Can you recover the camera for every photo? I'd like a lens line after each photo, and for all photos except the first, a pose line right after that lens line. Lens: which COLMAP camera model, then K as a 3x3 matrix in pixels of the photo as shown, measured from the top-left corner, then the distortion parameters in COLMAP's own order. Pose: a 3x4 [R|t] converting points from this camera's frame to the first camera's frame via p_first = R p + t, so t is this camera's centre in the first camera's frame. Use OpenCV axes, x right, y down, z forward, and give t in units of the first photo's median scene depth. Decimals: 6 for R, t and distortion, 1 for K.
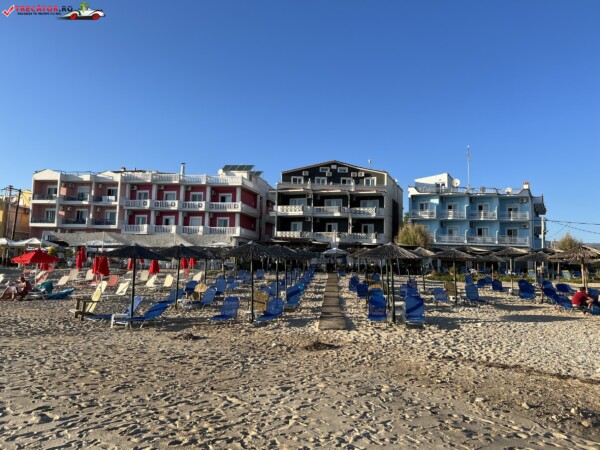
lens RADIAL K [[461.0, 0, 300.0], [0, 461.0, 225.0], [0, 0, 1]] dist [0.105649, -0.132859]
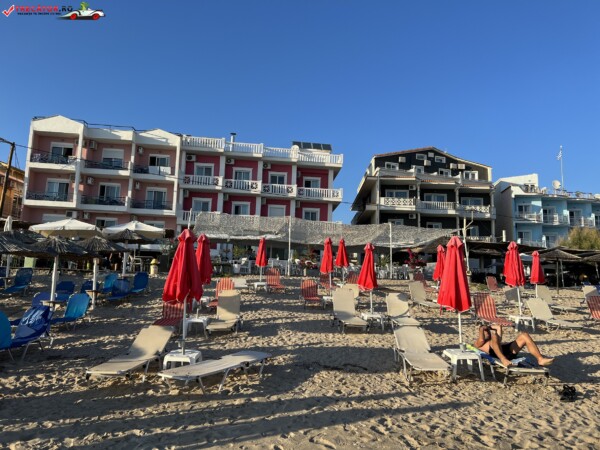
lens RADIAL K [[461.0, 0, 300.0], [0, 461.0, 225.0], [0, 0, 1]] dist [0.105649, -0.132859]
pose [[0.943878, 0.045293, 0.327175, -0.430843], [-0.042712, 0.998974, -0.015072, 0.023301], [-0.327521, 0.000252, 0.944844, 0.297856]]
